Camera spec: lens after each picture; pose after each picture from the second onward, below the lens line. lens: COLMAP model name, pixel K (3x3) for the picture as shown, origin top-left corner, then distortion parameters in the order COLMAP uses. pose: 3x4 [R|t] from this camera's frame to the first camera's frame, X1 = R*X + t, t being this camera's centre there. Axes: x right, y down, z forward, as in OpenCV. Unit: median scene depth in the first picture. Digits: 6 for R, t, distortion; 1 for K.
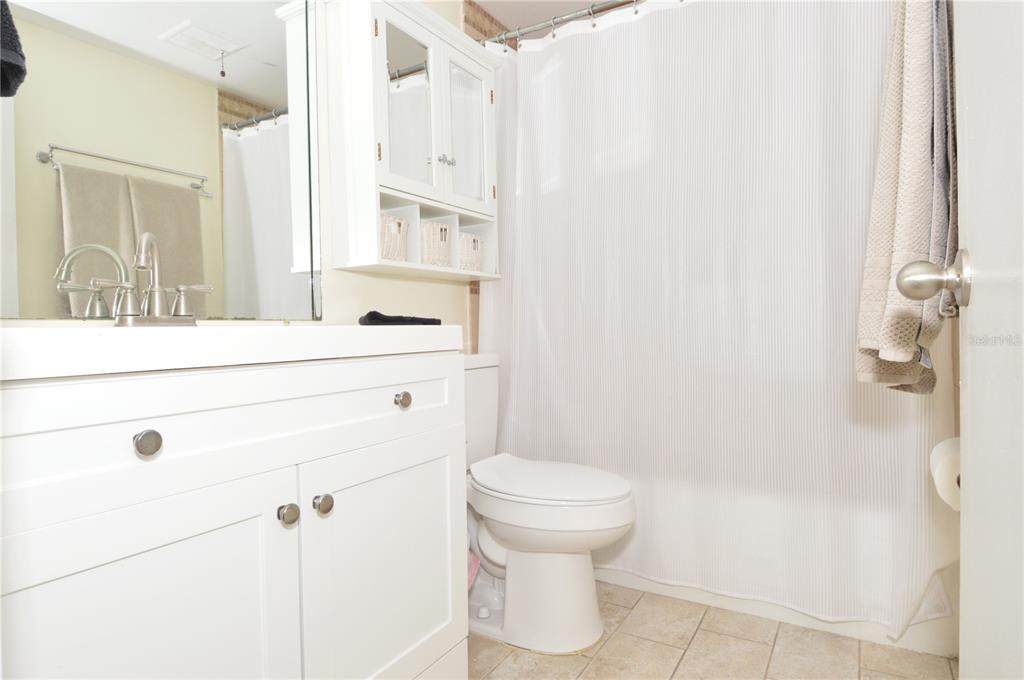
lens RADIAL K [[572.9, 0, 525.1], [0, 572.9, 332.2], [0, 0, 1]] dist [0.022405, -0.032796]
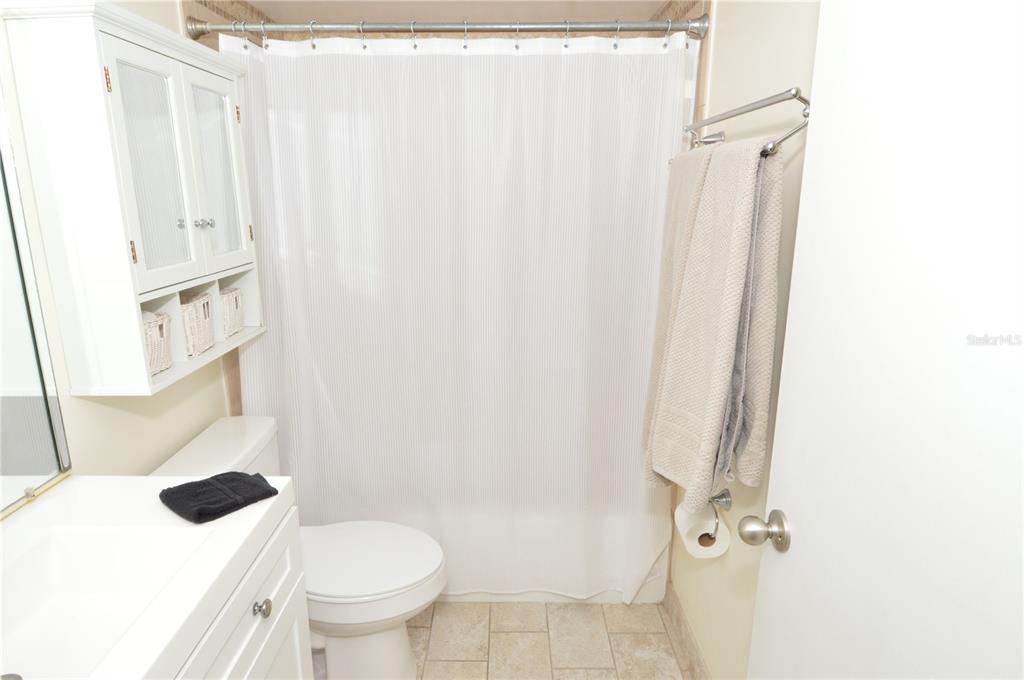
lens RADIAL K [[580.5, 0, 499.6], [0, 580.5, 328.7], [0, 0, 1]] dist [0.024896, -0.037496]
pose [[0.871759, -0.100783, 0.479458, -0.197981], [-0.003770, 0.977205, 0.212265, -0.357454], [-0.489921, -0.186851, 0.851507, 0.079029]]
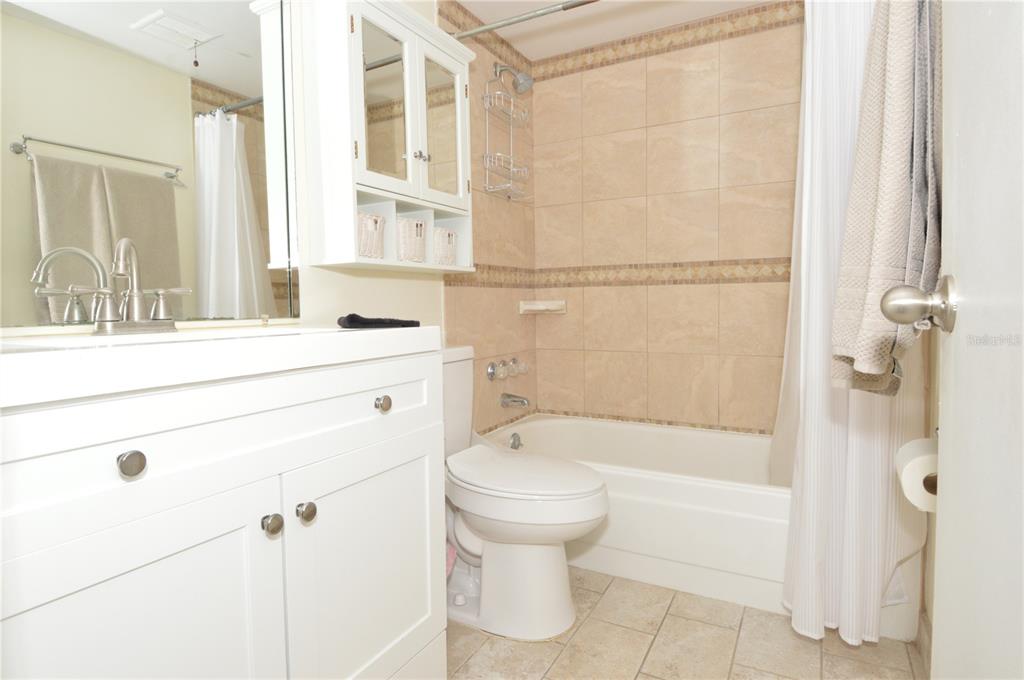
lens RADIAL K [[555.4, 0, 502.0], [0, 555.4, 326.0], [0, 0, 1]] dist [0.017319, -0.030092]
pose [[0.999845, 0.000854, 0.017600, -0.014877], [-0.001368, 0.999572, 0.029235, -0.033205], [-0.017568, -0.029254, 0.999418, 0.015401]]
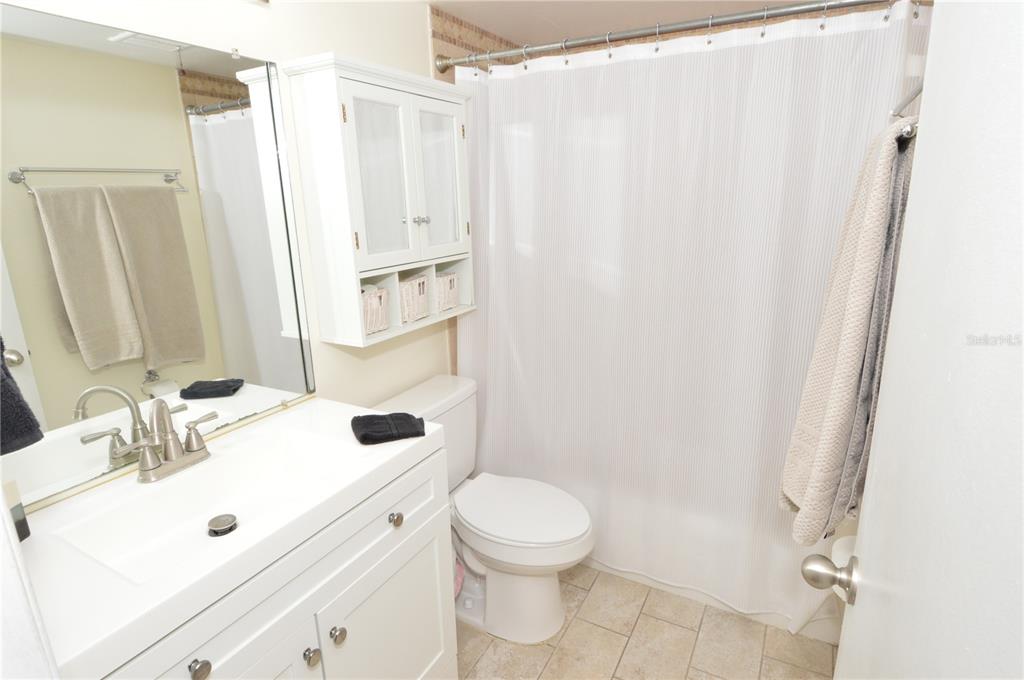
lens RADIAL K [[539.8, 0, 514.1], [0, 539.8, 334.3], [0, 0, 1]] dist [0.018509, -0.028369]
pose [[0.999663, -0.011392, 0.023317, 0.005086], [0.005560, 0.971653, 0.236347, -0.355688], [-0.025348, -0.236138, 0.971389, 0.004863]]
